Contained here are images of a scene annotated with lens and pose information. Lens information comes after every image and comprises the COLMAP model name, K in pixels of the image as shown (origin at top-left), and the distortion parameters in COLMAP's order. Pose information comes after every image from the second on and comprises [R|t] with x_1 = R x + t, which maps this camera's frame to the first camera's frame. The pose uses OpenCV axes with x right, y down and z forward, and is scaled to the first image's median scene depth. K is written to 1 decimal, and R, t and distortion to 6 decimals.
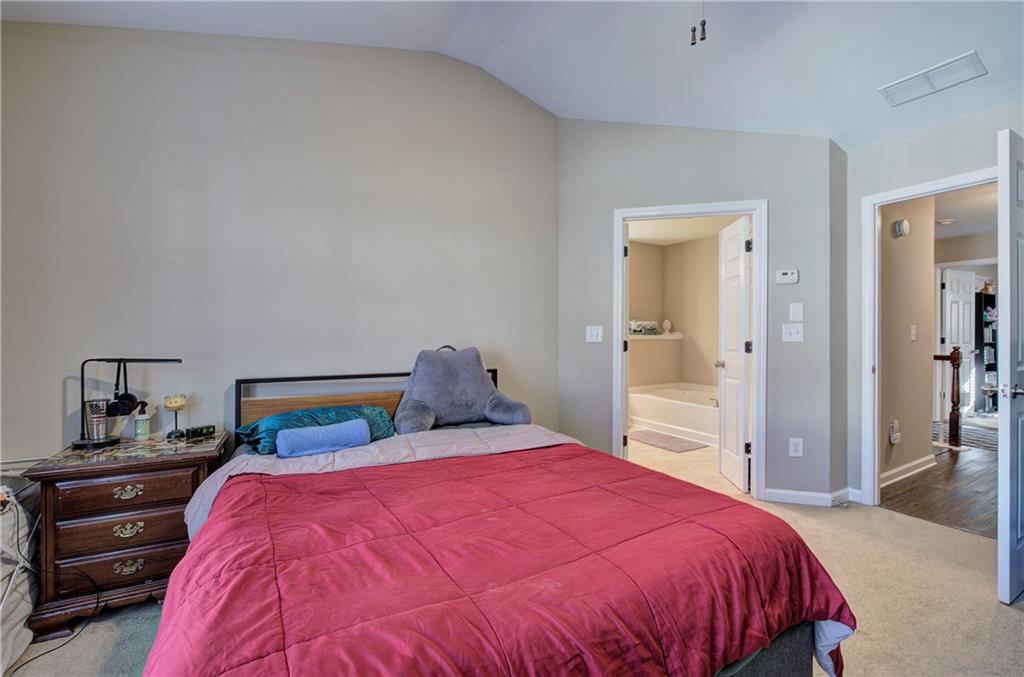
lens RADIAL K [[438.1, 0, 515.4], [0, 438.1, 335.4], [0, 0, 1]] dist [-0.002943, 0.000166]
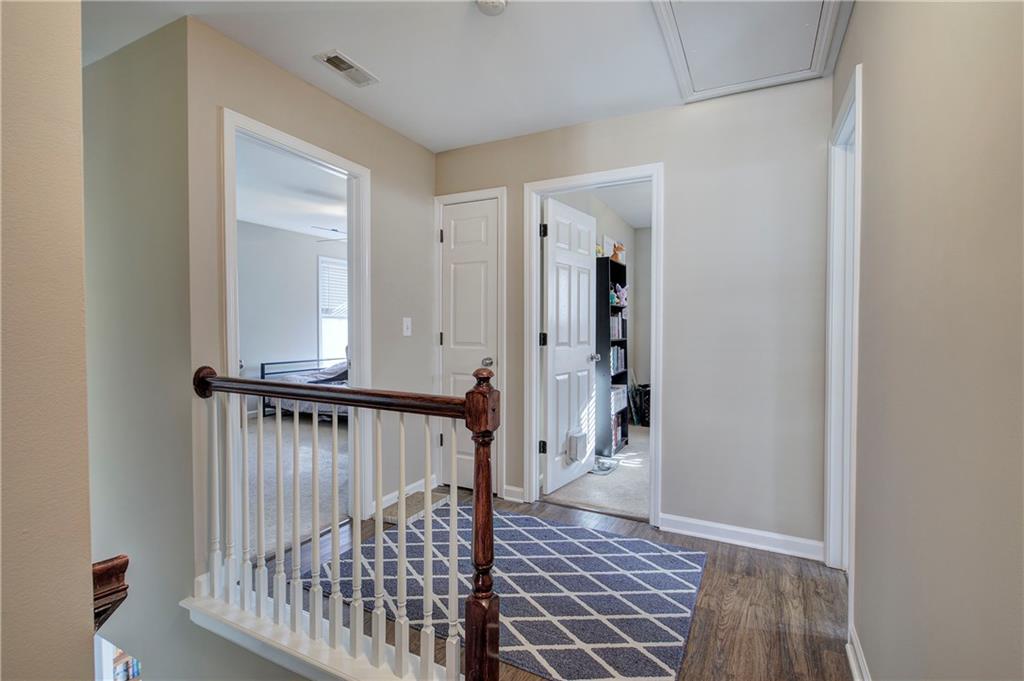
lens RADIAL K [[479.0, 0, 510.0], [0, 479.0, 336.6], [0, 0, 1]] dist [0.002354, -0.000464]
pose [[0.848267, -0.009518, 0.529483, 0.597235], [-0.001463, 0.999793, 0.020316, -0.002197], [-0.529566, -0.018008, 0.848078, 0.504432]]
